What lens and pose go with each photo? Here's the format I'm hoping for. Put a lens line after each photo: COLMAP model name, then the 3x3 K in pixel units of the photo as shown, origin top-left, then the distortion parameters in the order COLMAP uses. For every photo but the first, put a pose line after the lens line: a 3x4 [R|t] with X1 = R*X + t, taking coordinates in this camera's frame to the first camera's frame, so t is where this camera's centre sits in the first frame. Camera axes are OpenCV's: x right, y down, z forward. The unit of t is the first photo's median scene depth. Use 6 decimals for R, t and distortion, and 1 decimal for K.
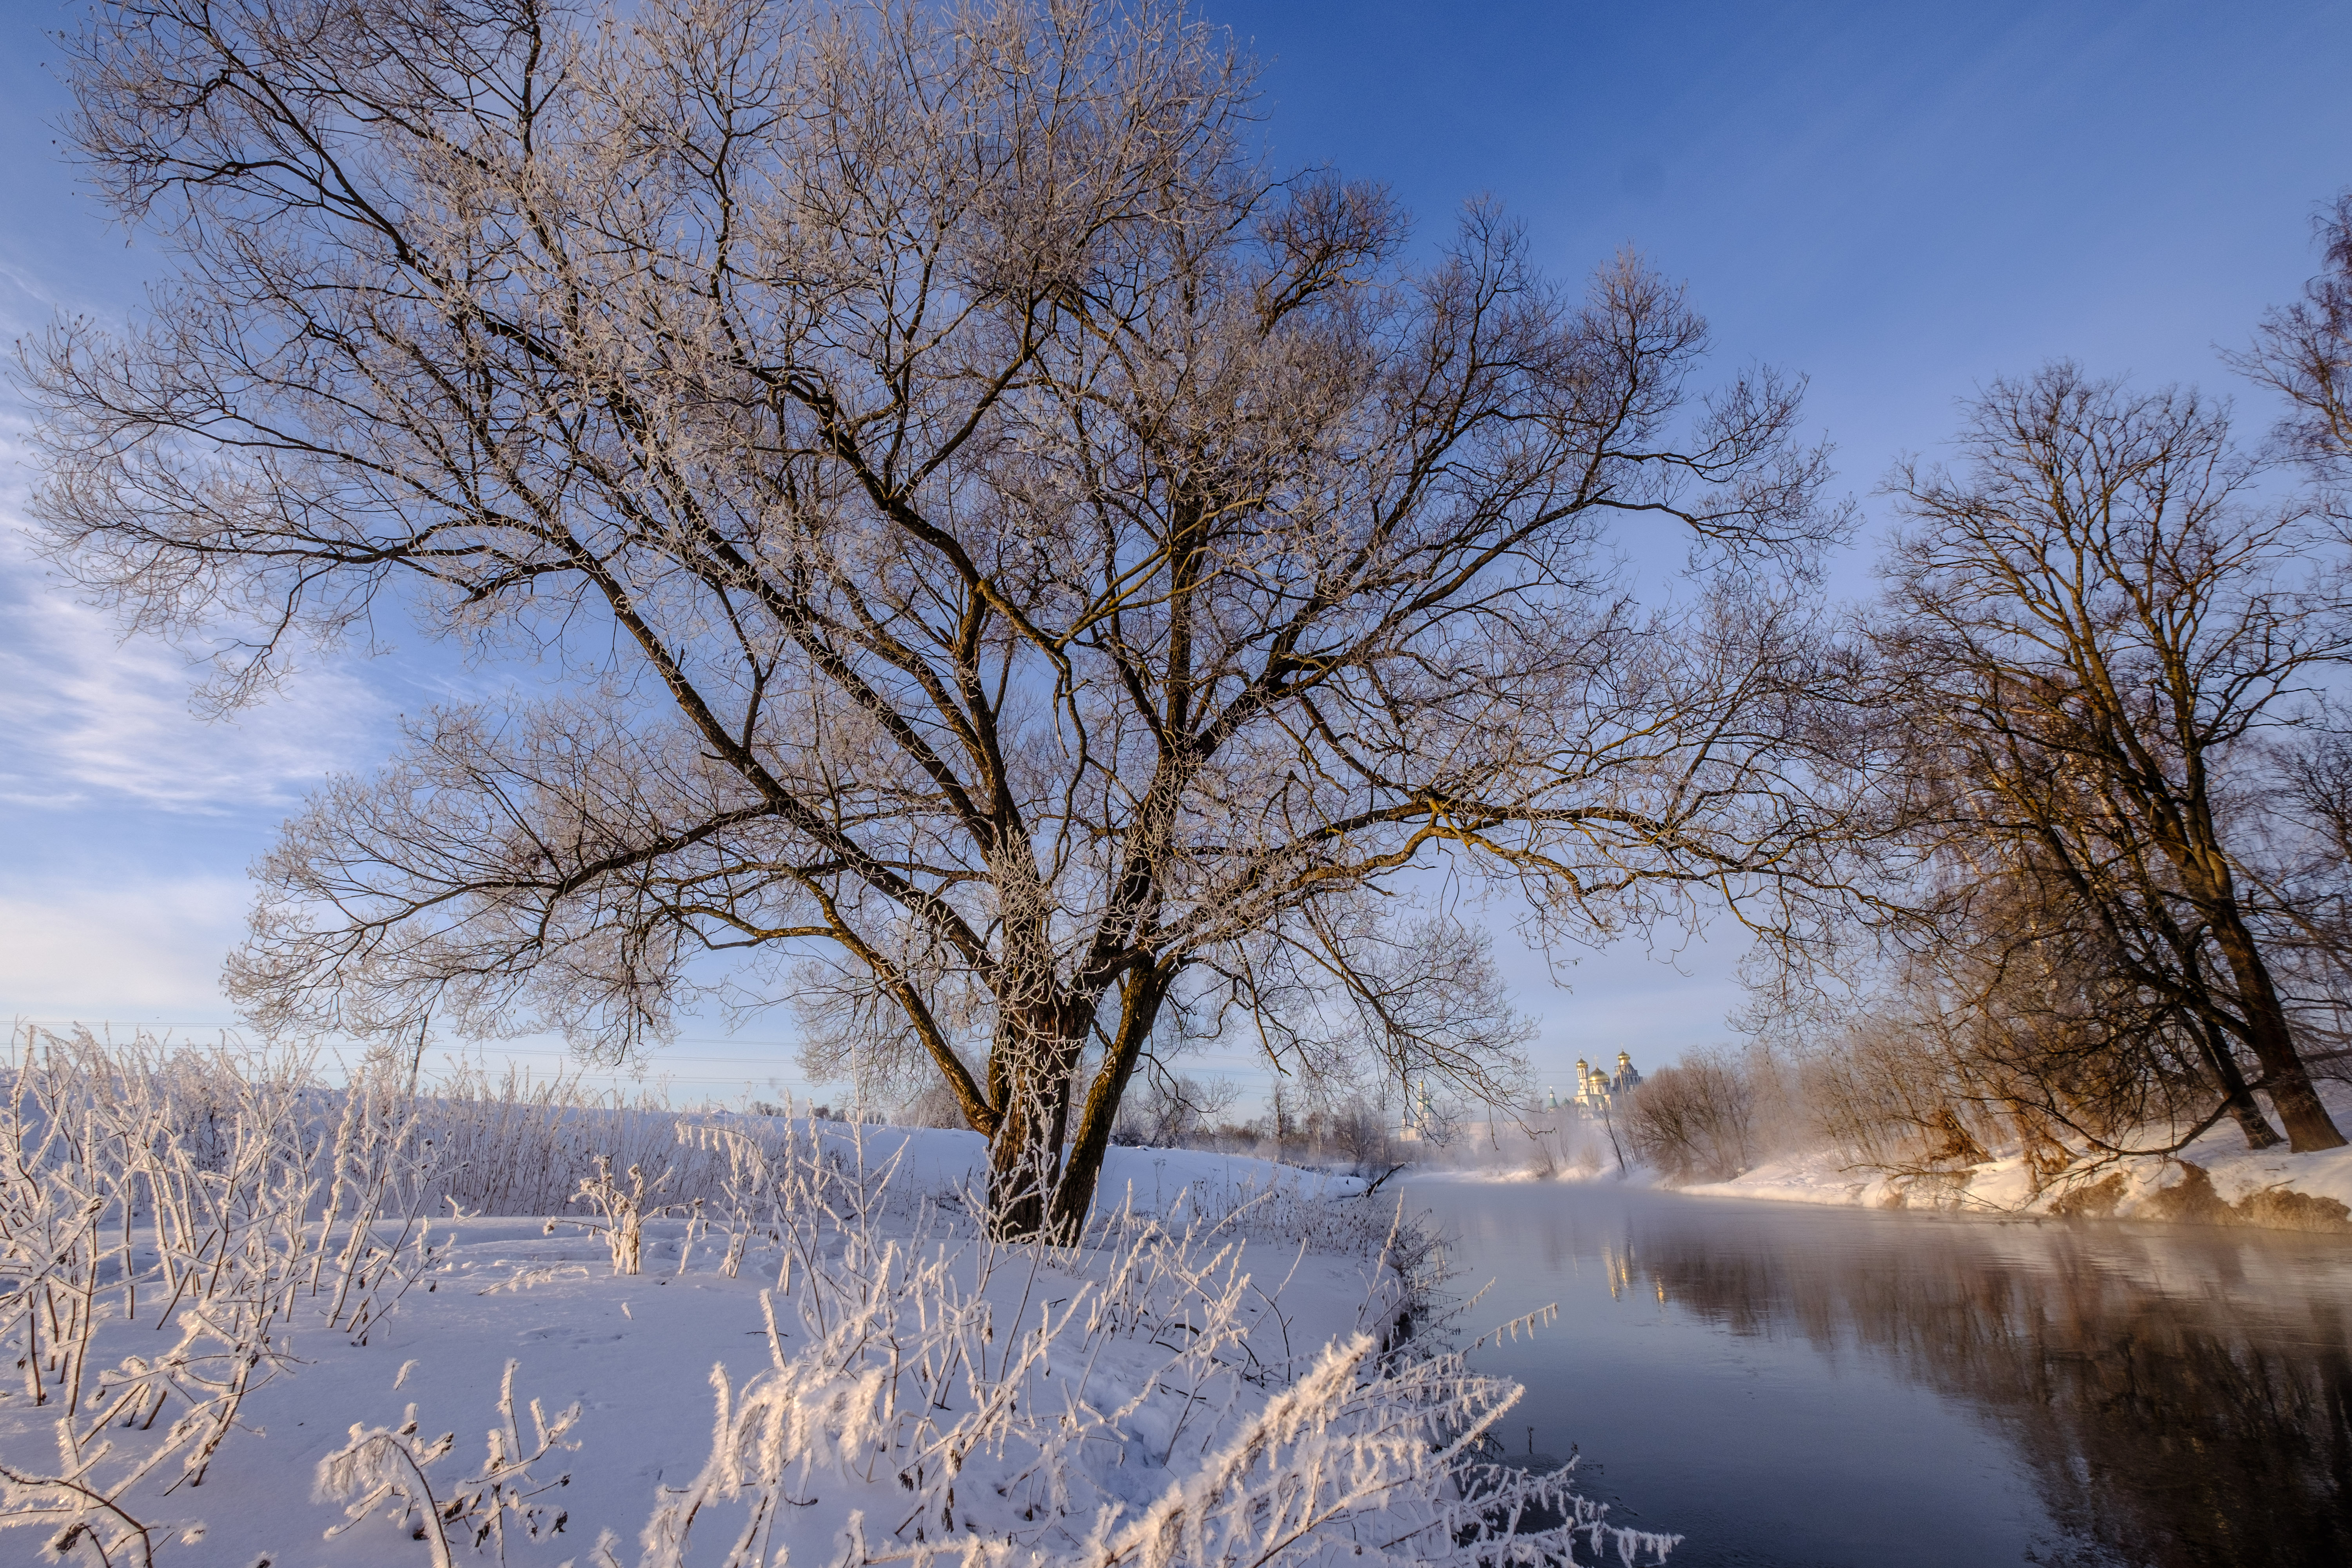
lens RADIAL K [[1047.9, 0, 1176.0], [0, 1047.9, 784.0], [0, 0, 1]] dist [0.001903, 0.000110]
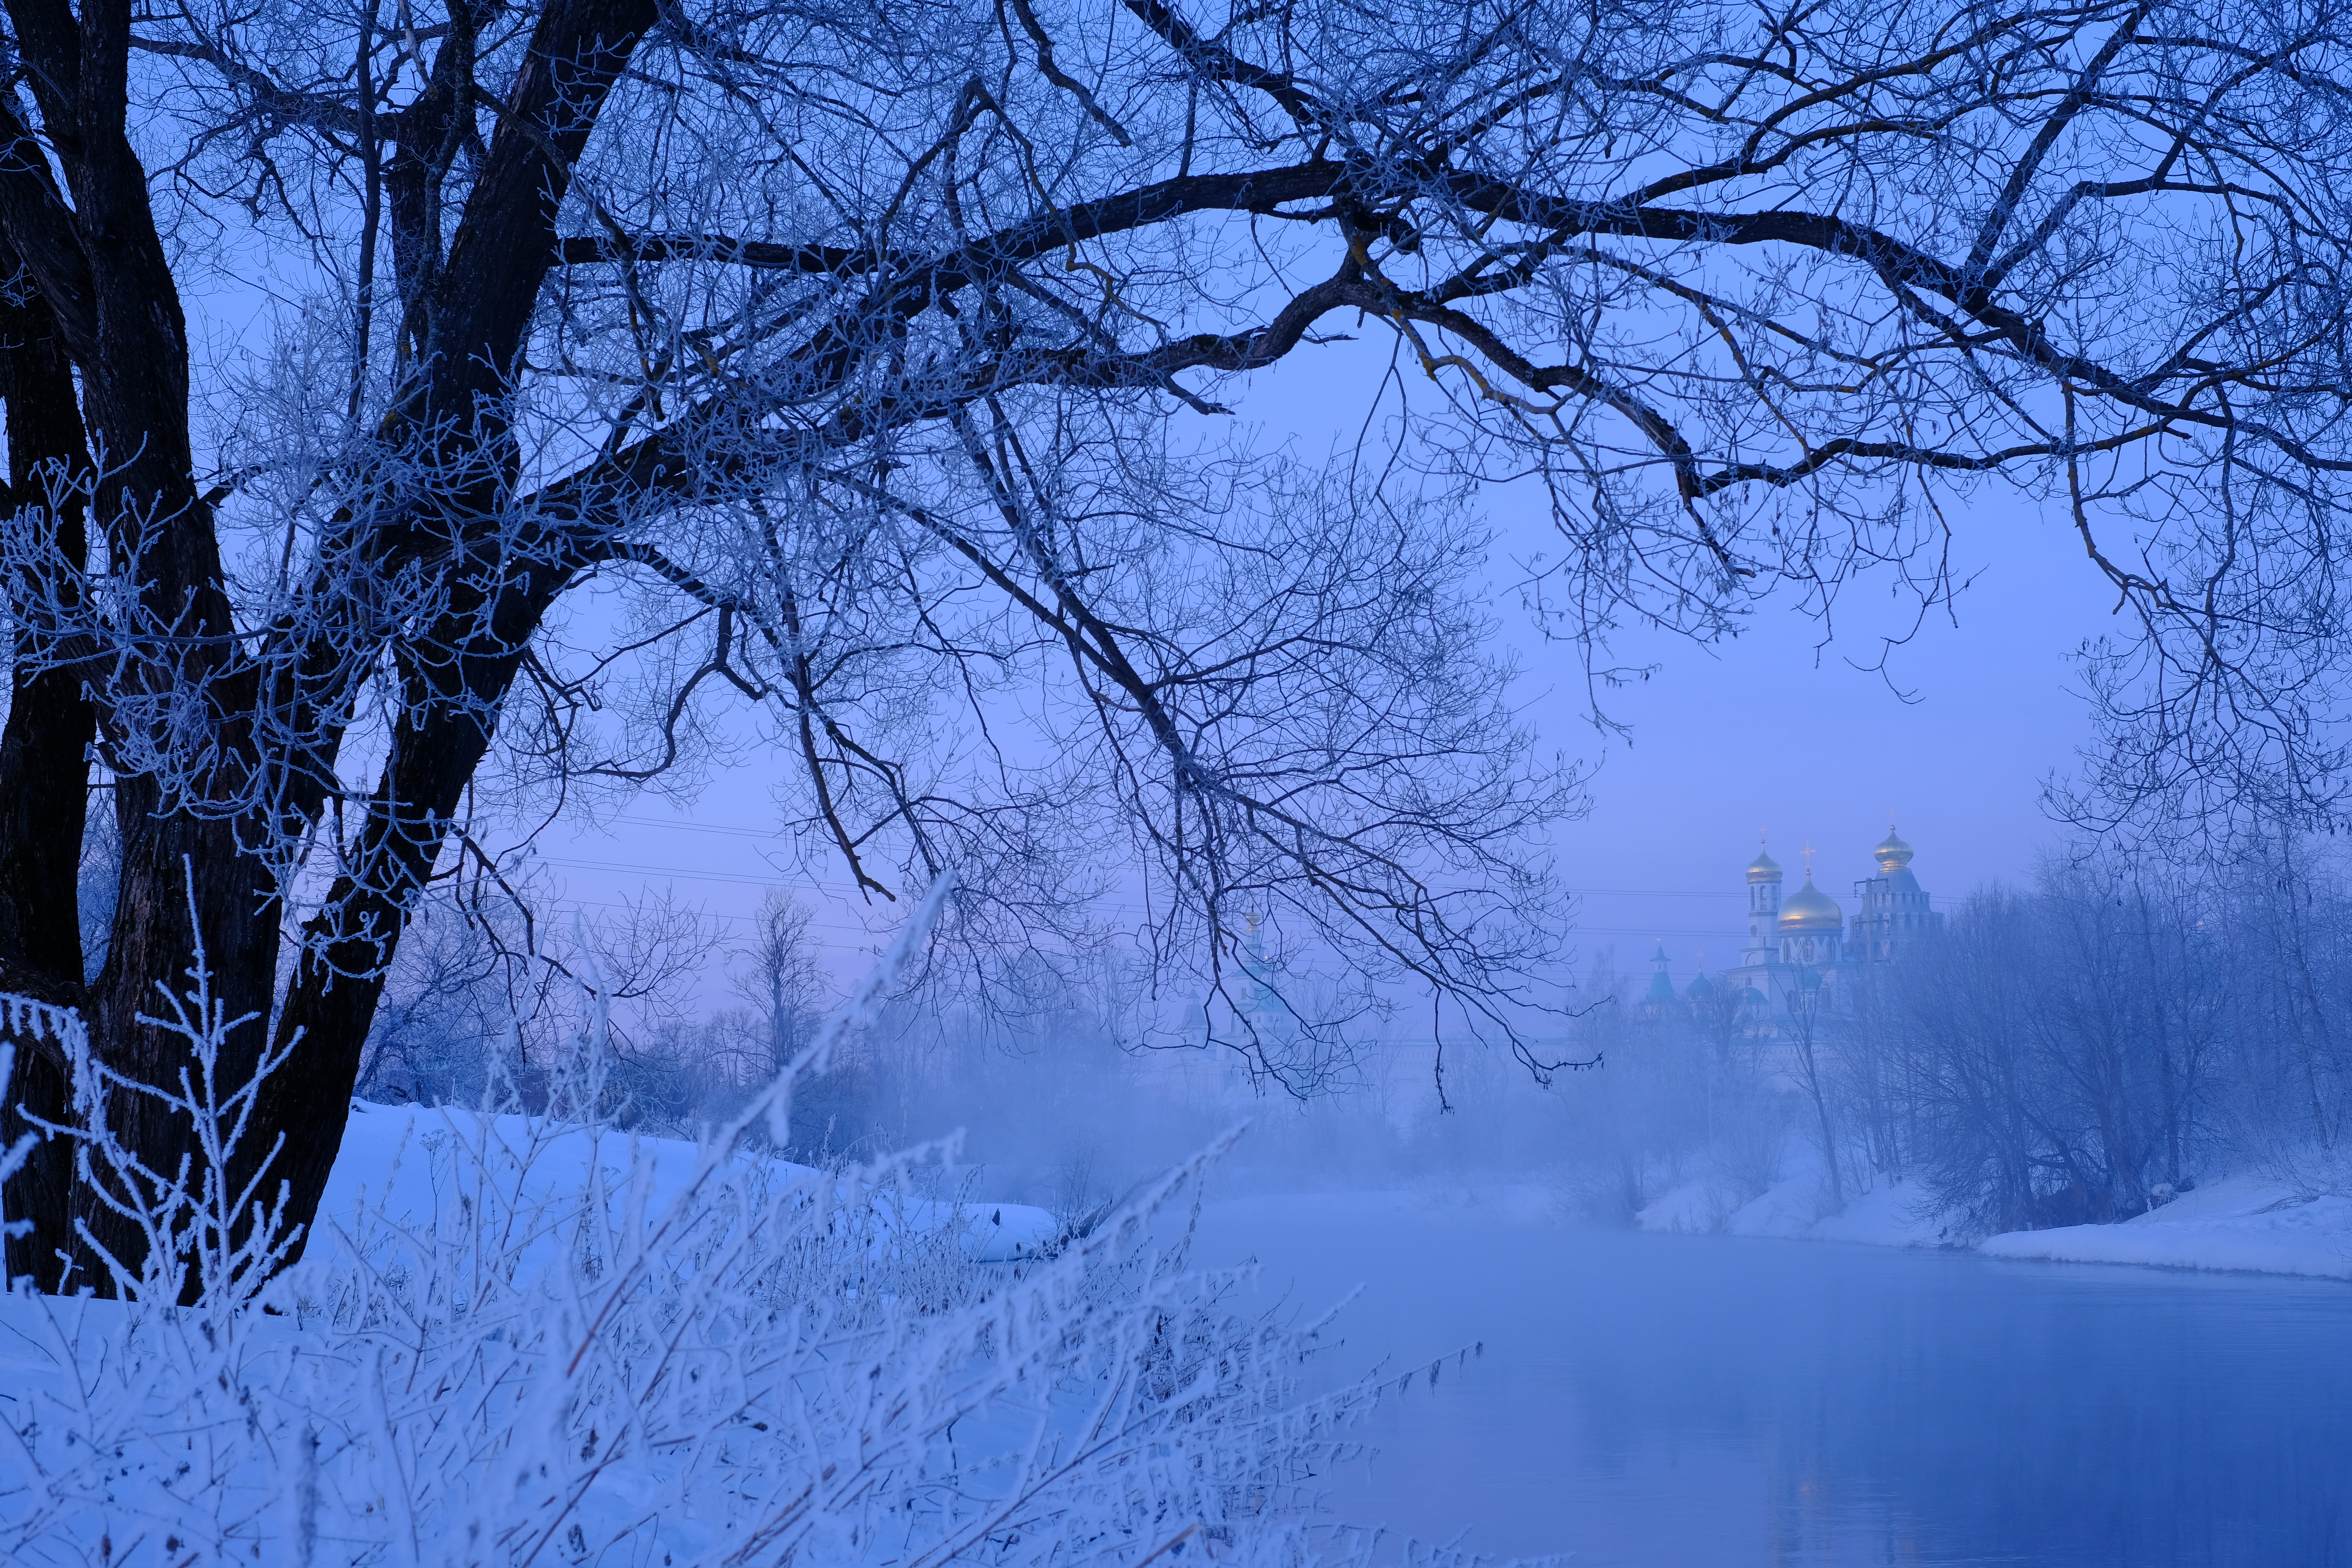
lens RADIAL K [[3698.6, 0, 1176.0], [0, 3698.6, 784.0], [0, 0, 1]] dist [-0.039374, -0.050754]
pose [[0.979520, 0.031410, 0.198881, -0.042849], [-0.078687, 0.968922, 0.234516, -0.052218], [-0.185334, -0.245362, 0.951551, -0.169896]]
